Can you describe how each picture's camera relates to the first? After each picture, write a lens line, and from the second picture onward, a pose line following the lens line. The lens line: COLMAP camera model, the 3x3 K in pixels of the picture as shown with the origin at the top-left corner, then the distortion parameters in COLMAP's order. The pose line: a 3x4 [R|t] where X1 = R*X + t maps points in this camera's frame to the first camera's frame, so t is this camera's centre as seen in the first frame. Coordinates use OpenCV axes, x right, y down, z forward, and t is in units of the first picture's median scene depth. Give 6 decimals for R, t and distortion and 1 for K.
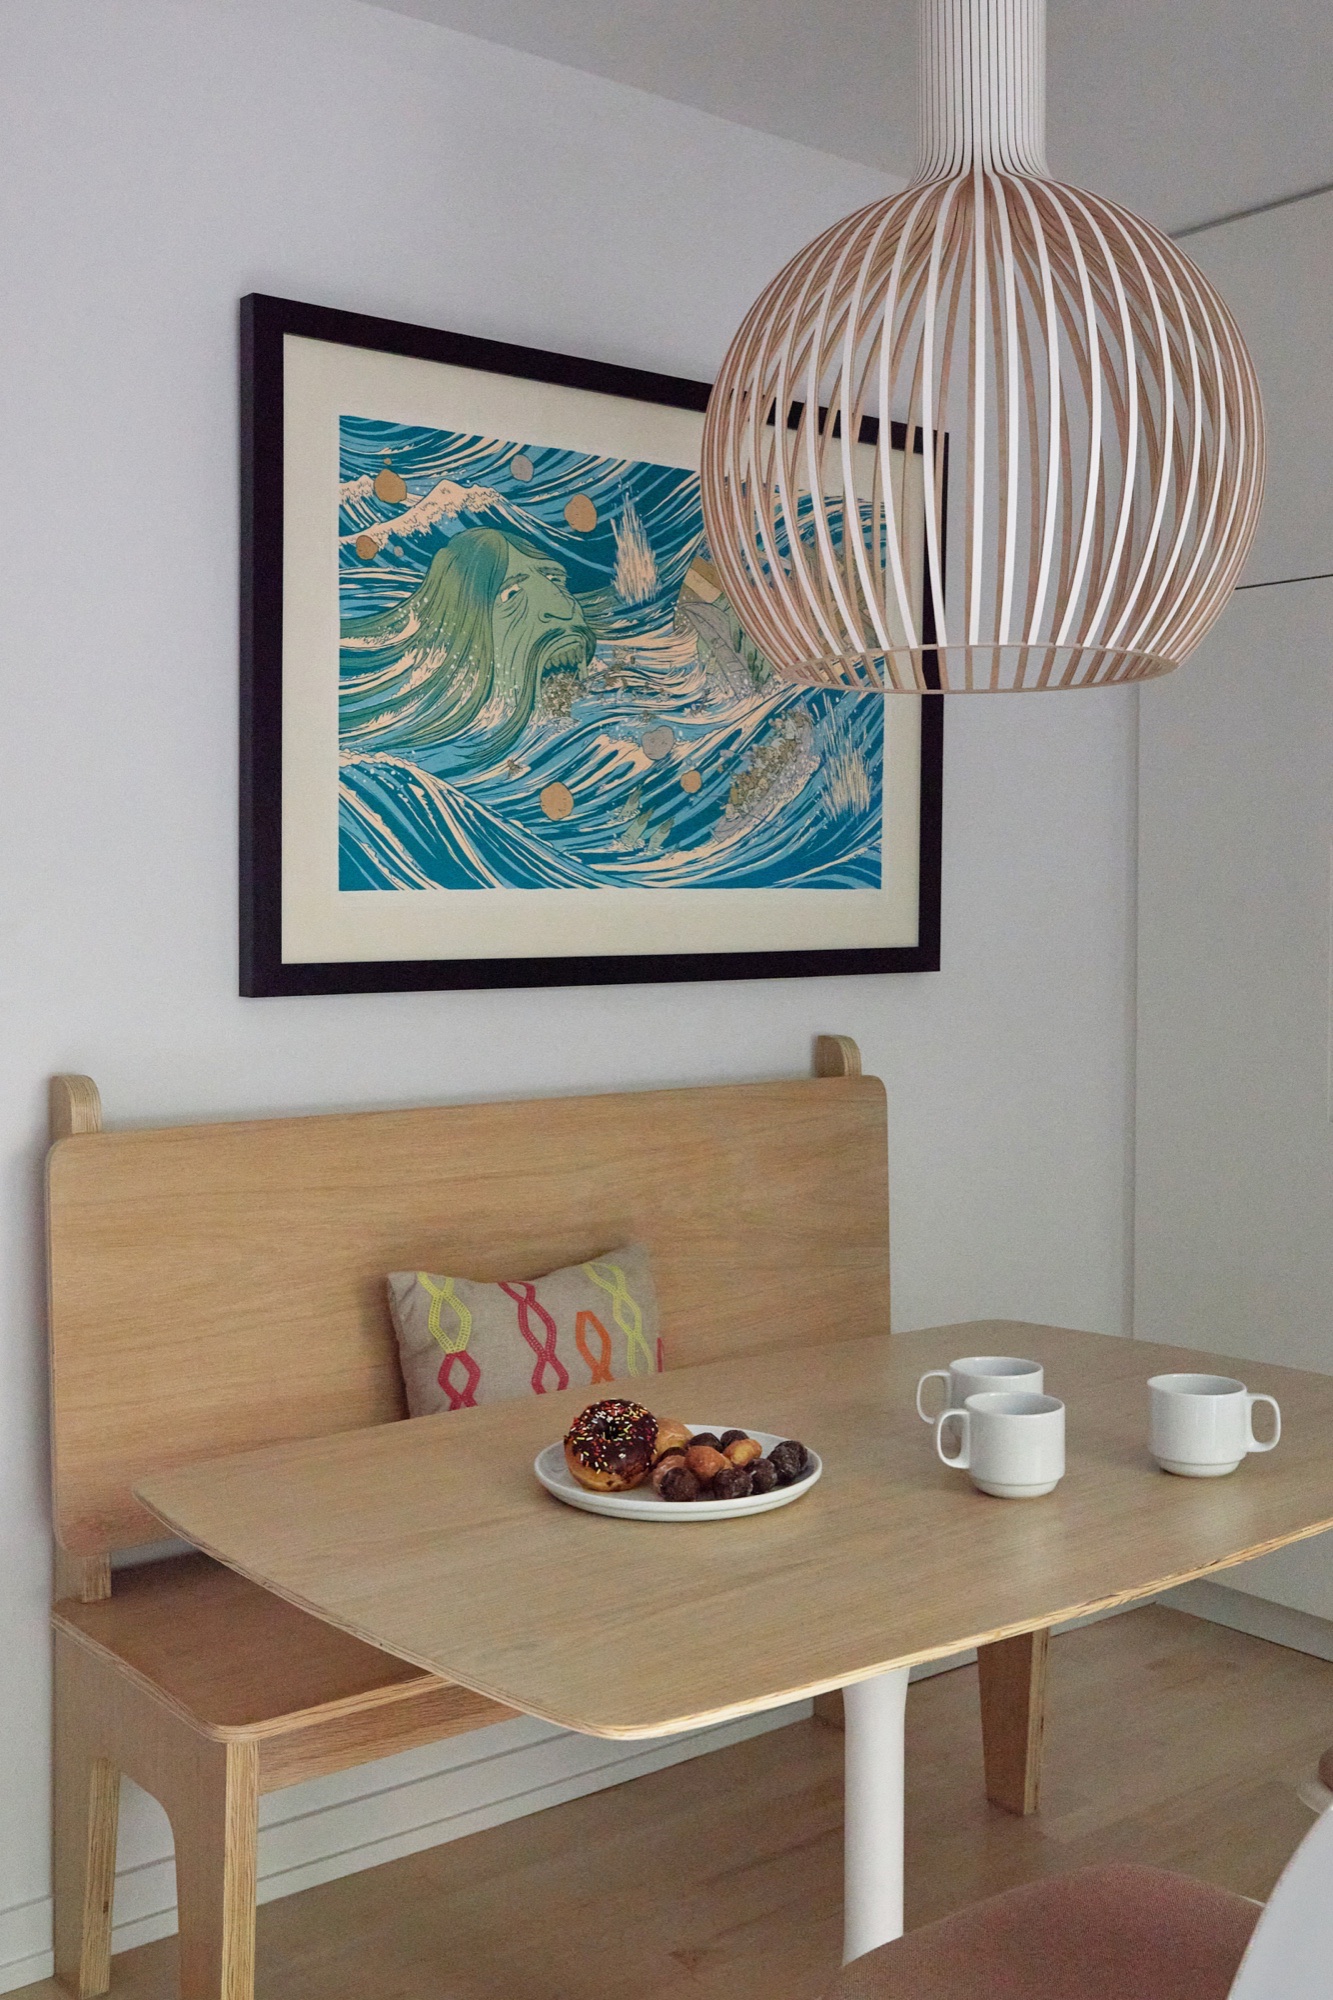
lens RADIAL K [[2031.4, 0, 666.9], [0, 2031.4, 1004.5], [0, 0, 1]] dist [-0.006401, 0.000000]
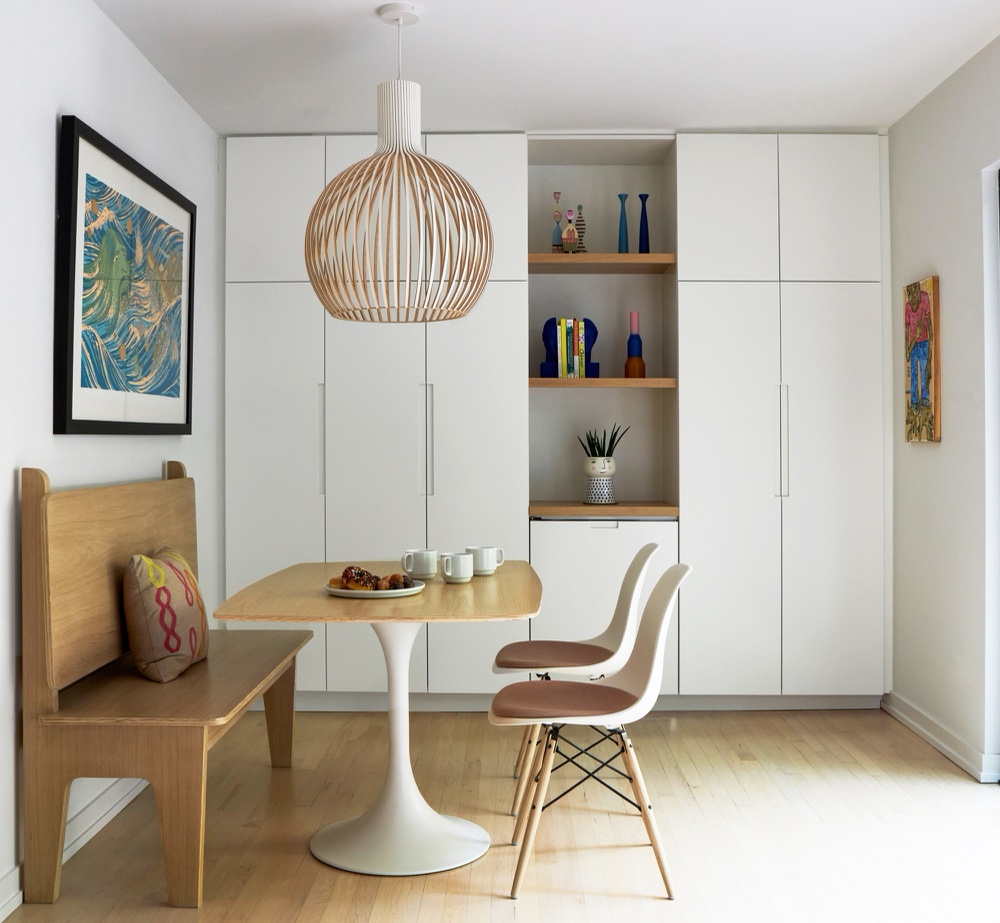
lens RADIAL K [[1163.3, 0, 498.3], [0, 1163.3, 454.1], [0, 0, 1]] dist [-0.023393, 0.000000]
pose [[0.626572, -0.010918, 0.779287, -0.817260], [0.045074, 0.998736, -0.022248, 0.061177], [-0.778059, 0.049065, 0.626272, -0.121890]]
